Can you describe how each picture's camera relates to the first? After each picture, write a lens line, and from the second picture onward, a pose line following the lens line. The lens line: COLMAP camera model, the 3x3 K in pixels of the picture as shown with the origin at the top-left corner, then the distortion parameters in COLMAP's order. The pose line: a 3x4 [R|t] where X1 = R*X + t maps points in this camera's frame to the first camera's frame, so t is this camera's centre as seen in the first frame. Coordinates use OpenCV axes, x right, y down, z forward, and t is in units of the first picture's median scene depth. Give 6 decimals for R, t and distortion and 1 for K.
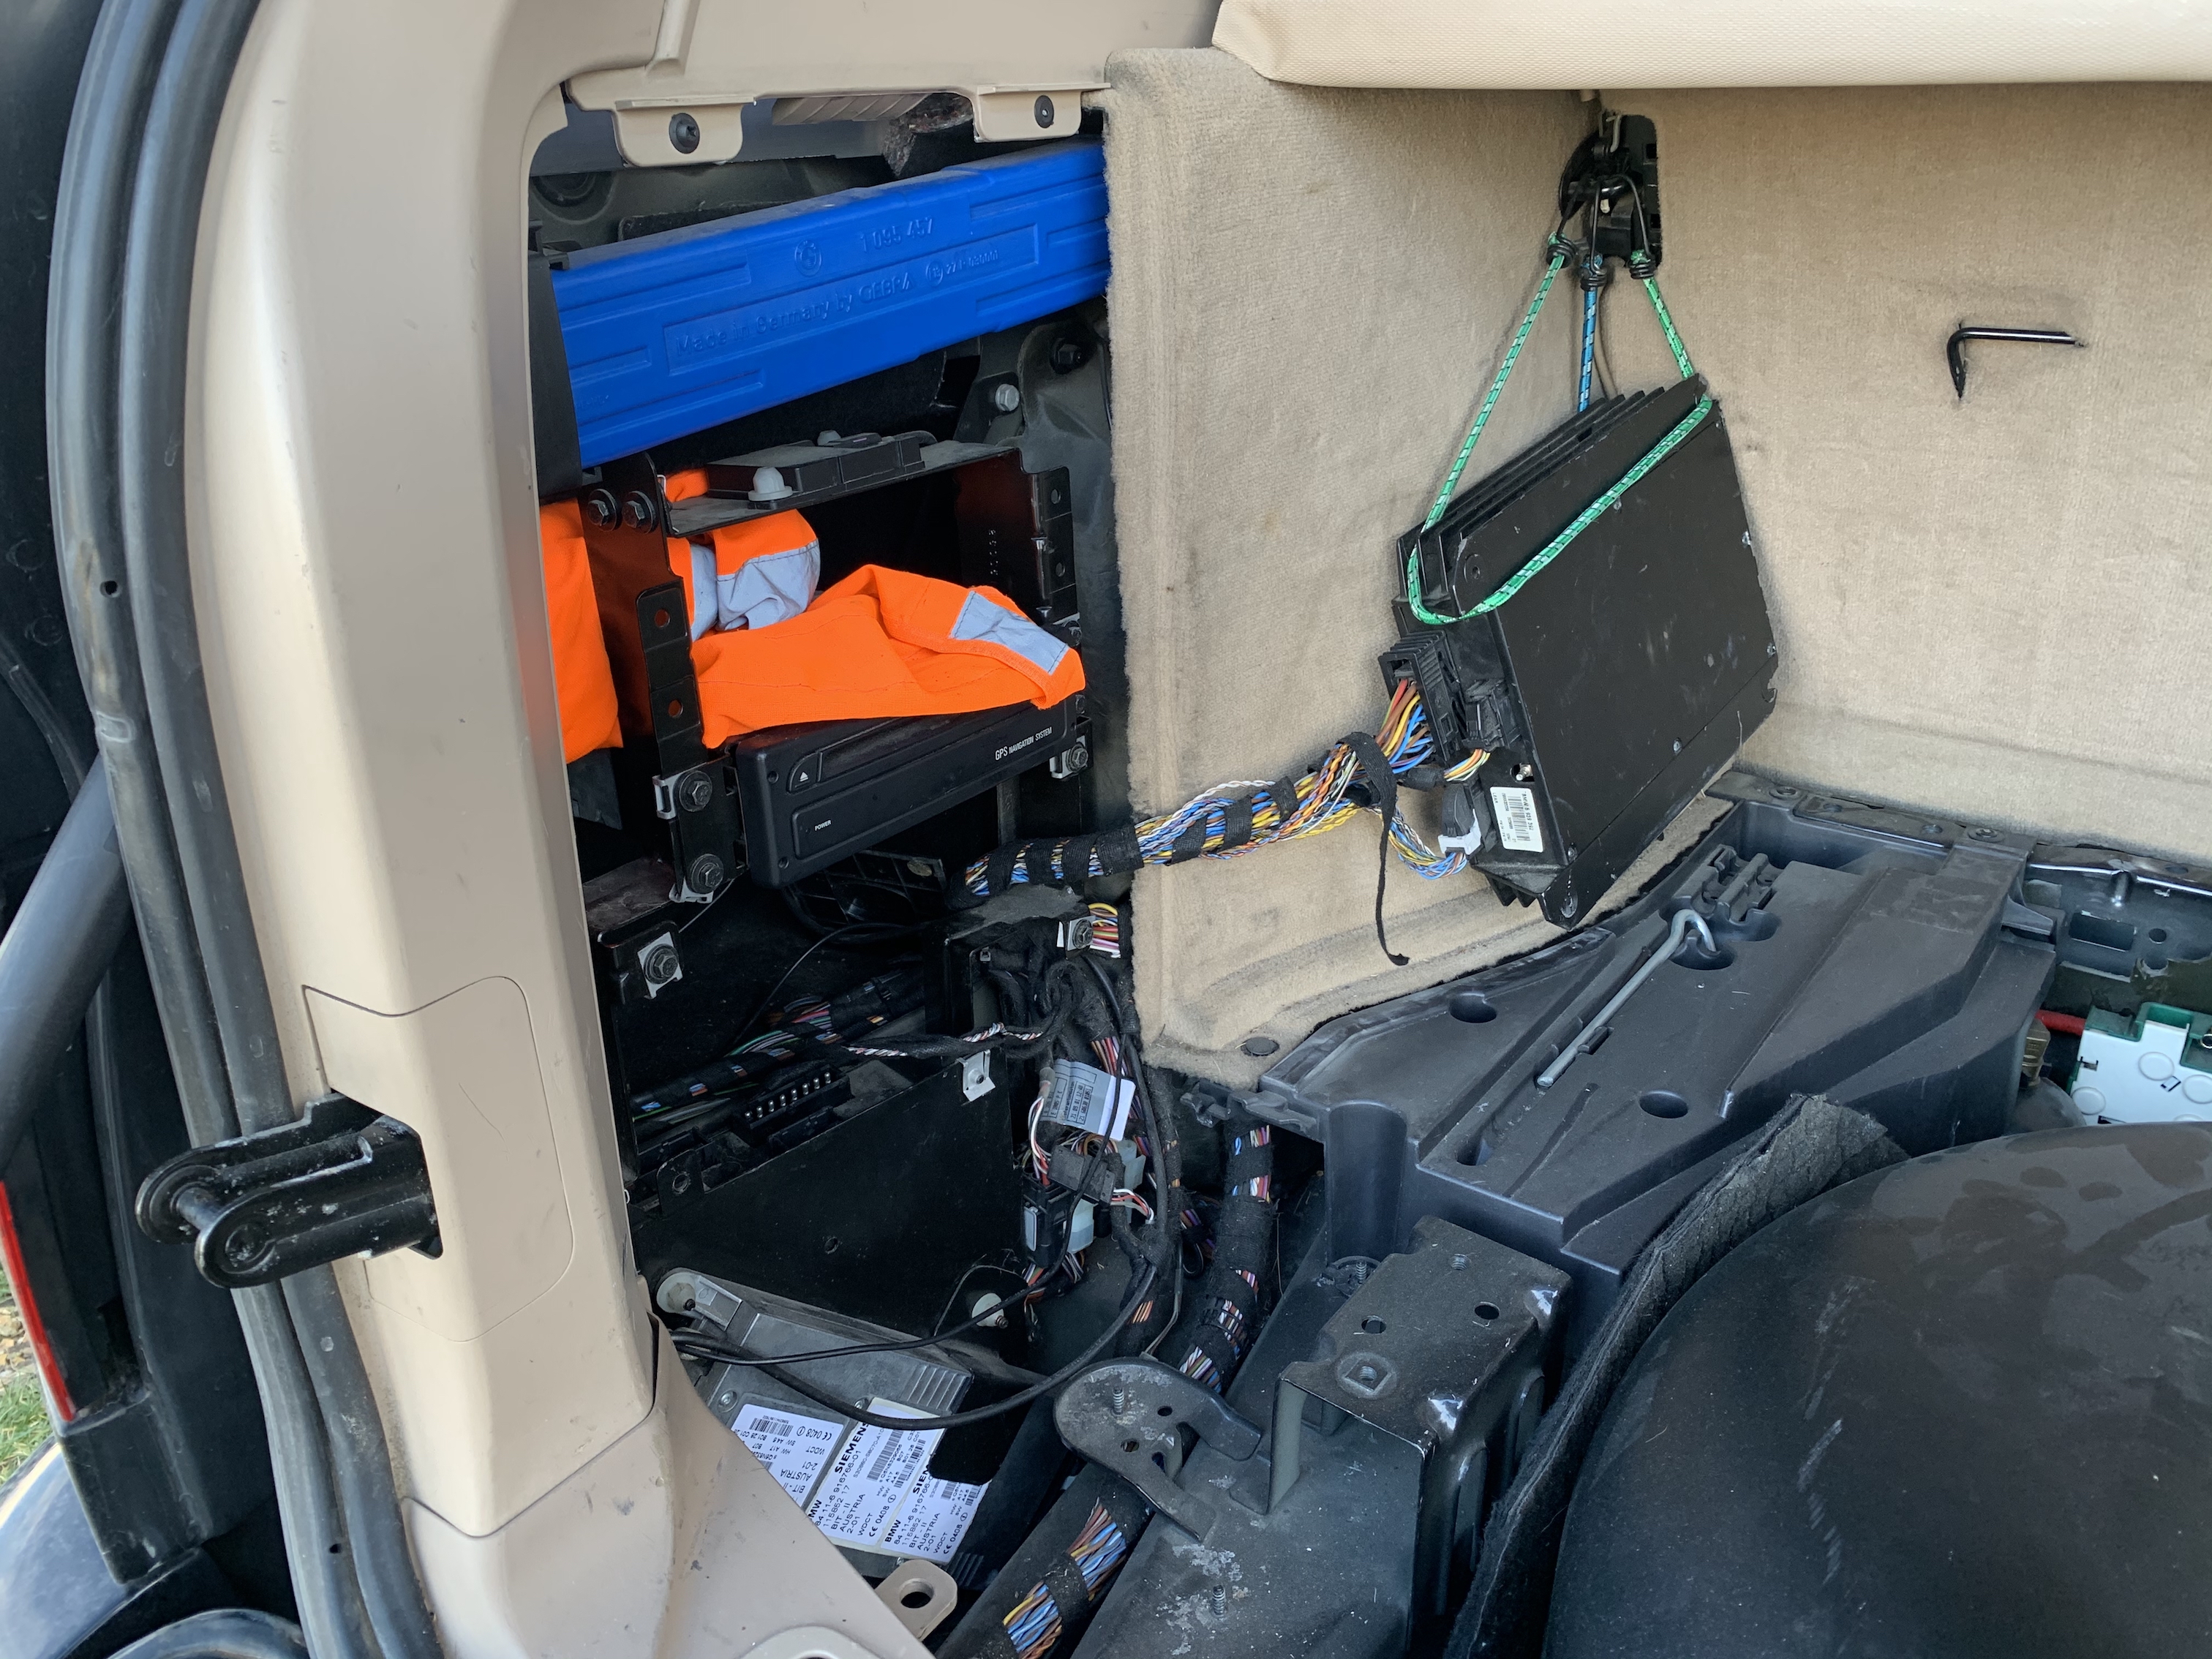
lens RADIAL K [[1694.1, 0, 1106.0], [0, 1694.1, 829.5], [0, 0, 1]] dist [0.035885, -0.050680]
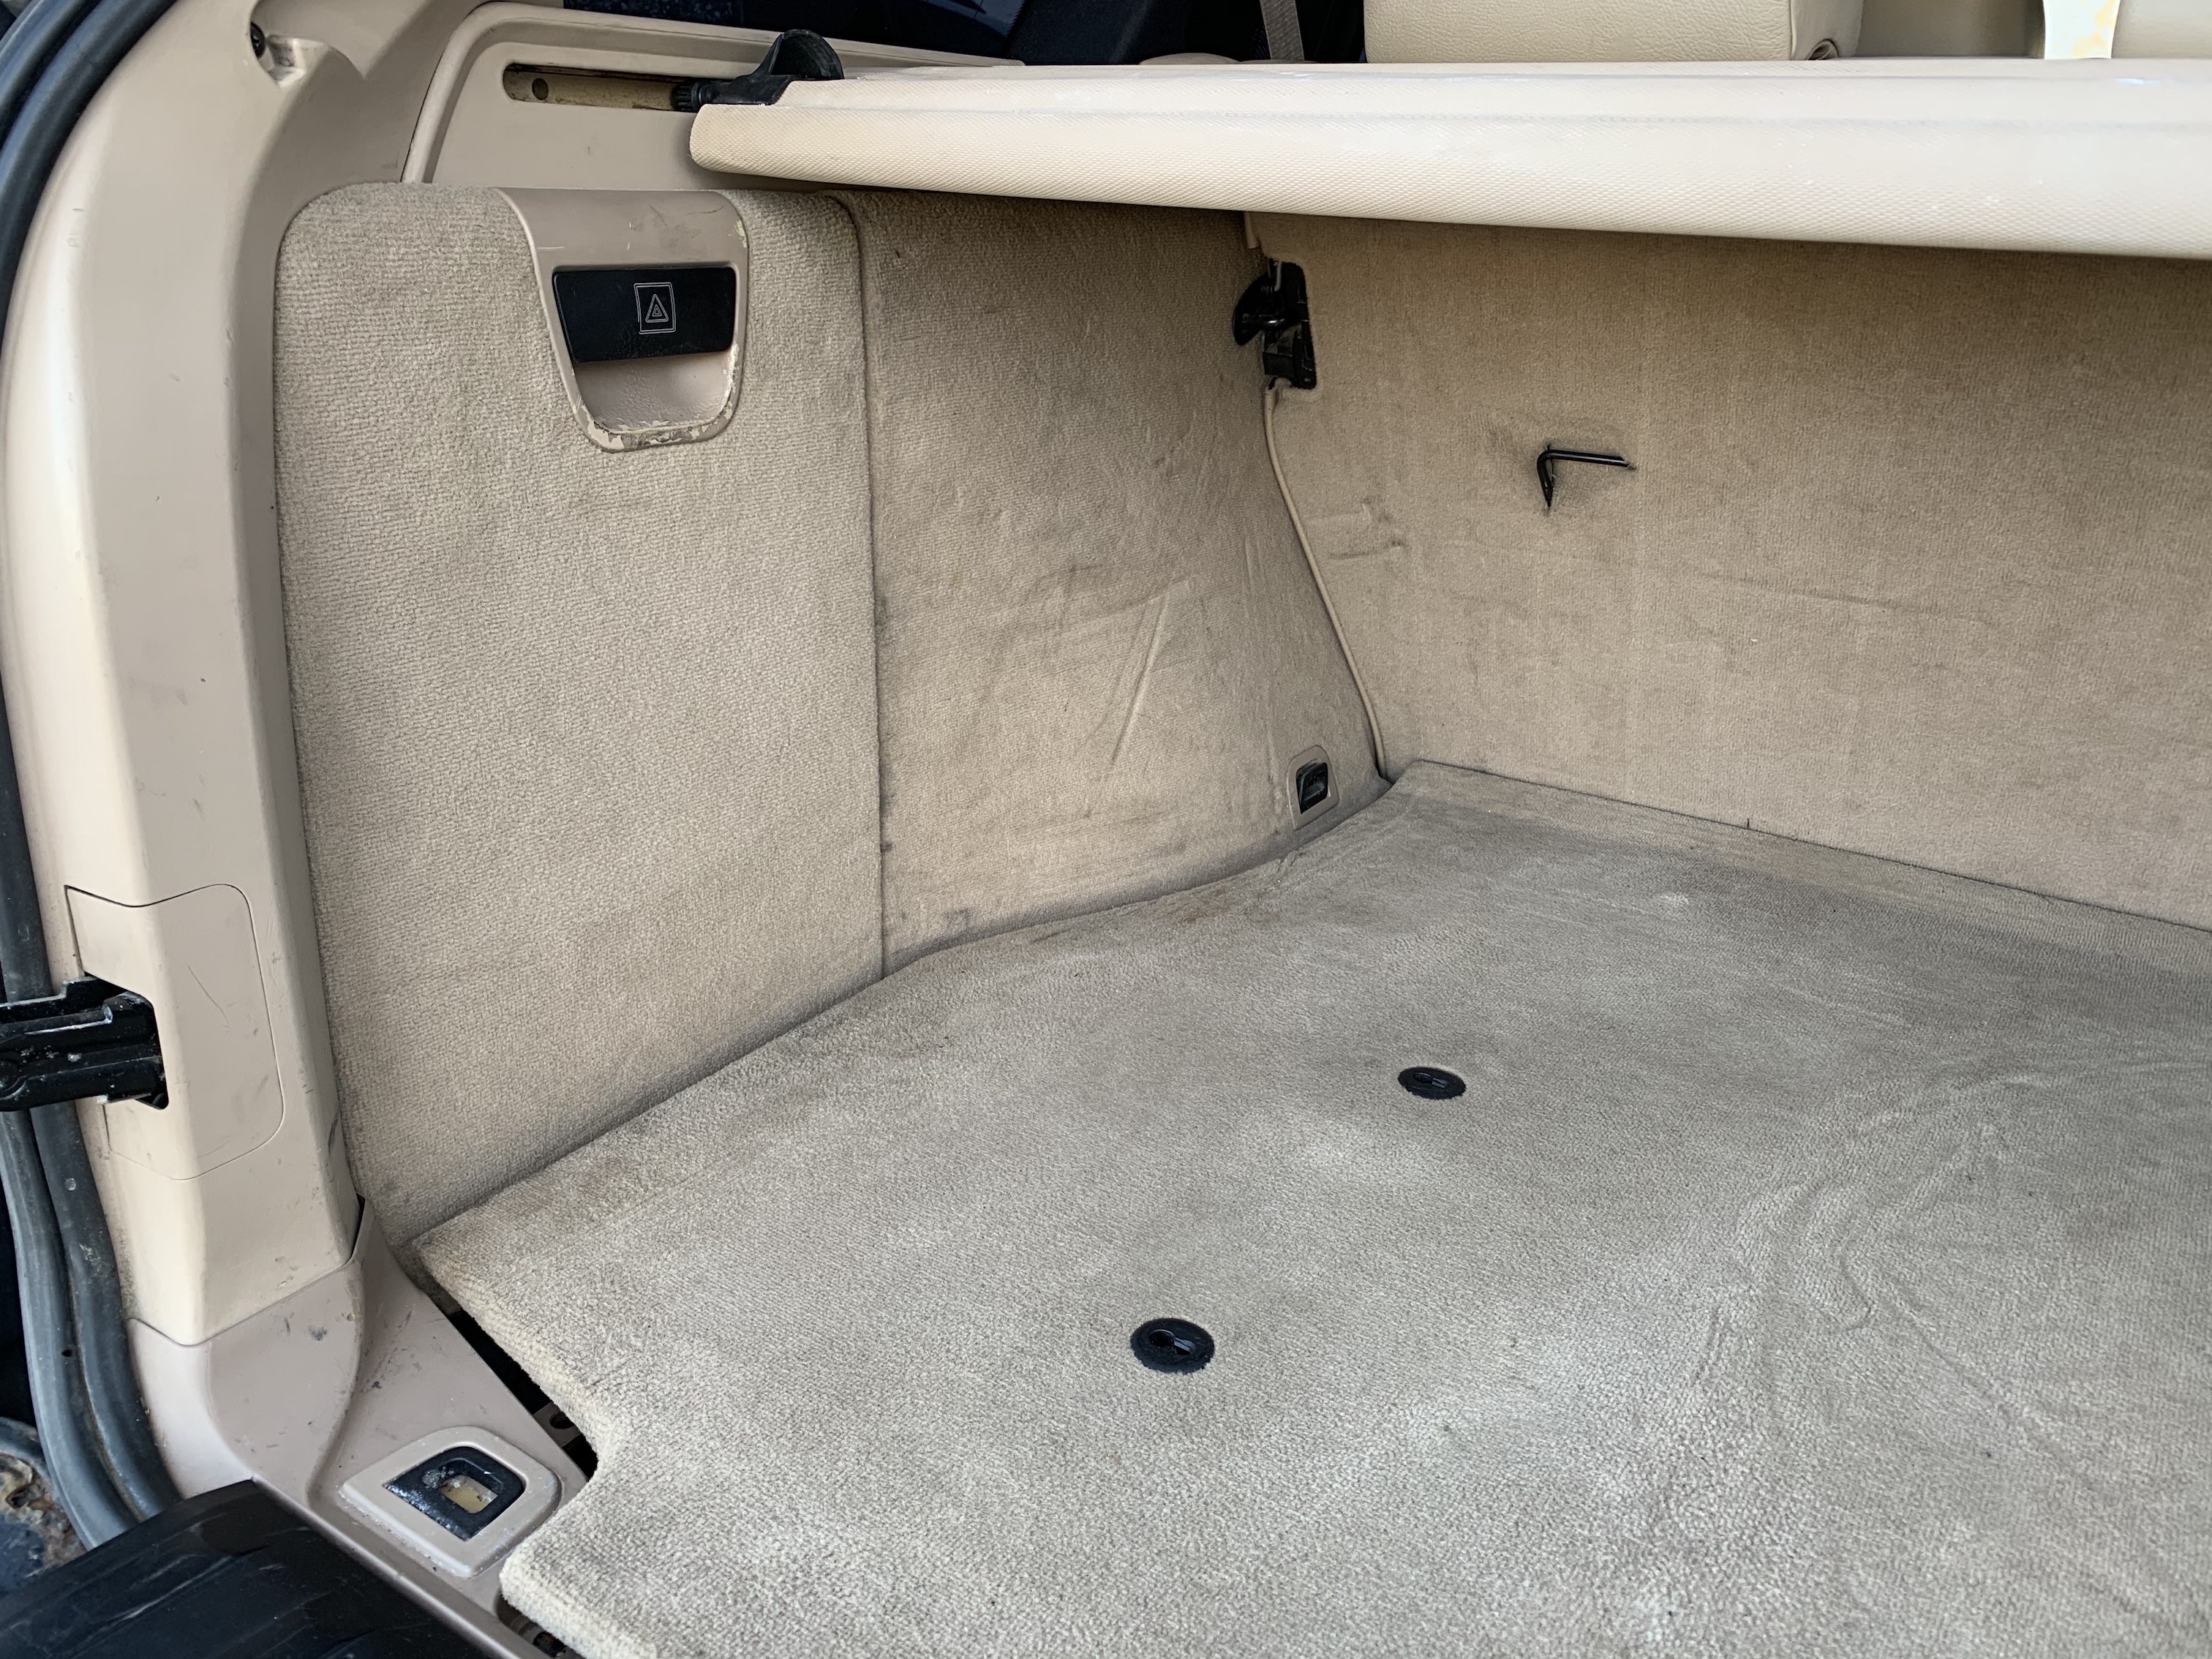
lens RADIAL K [[1689.5, 0, 1106.0], [0, 1689.5, 829.5], [0, 0, 1]] dist [0.075595, -0.083136]
pose [[0.997257, 0.033078, 0.066216, 0.186852], [-0.029542, 0.998121, -0.053686, 0.082650], [-0.067868, 0.051583, 0.996360, -0.285279]]
